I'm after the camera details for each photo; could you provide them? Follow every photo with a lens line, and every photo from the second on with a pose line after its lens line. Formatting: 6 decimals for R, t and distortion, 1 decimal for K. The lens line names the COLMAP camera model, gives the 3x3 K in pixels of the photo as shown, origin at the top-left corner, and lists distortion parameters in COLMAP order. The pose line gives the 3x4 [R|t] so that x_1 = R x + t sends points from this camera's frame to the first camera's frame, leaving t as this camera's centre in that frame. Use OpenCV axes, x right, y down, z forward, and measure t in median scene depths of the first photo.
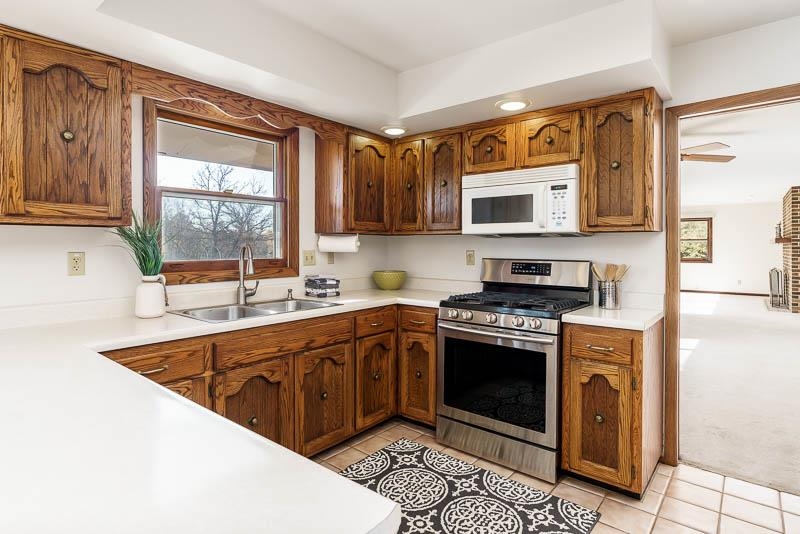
lens RADIAL K [[426.8, 0, 407.1], [0, 426.8, 246.5], [0, 0, 1]] dist [-0.007178, 0.000752]
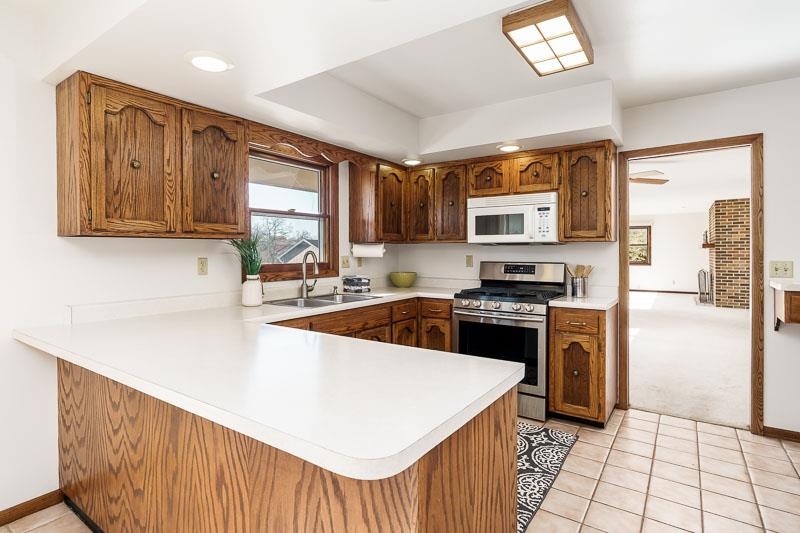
lens RADIAL K [[415.5, 0, 393.4], [0, 415.5, 252.0], [0, 0, 1]] dist [-0.005644, -0.001335]
pose [[0.997782, -0.003464, 0.066476, -0.202062], [0.003405, 0.999994, 0.000999, -0.003909], [-0.066479, -0.000771, 0.997788, -0.280027]]
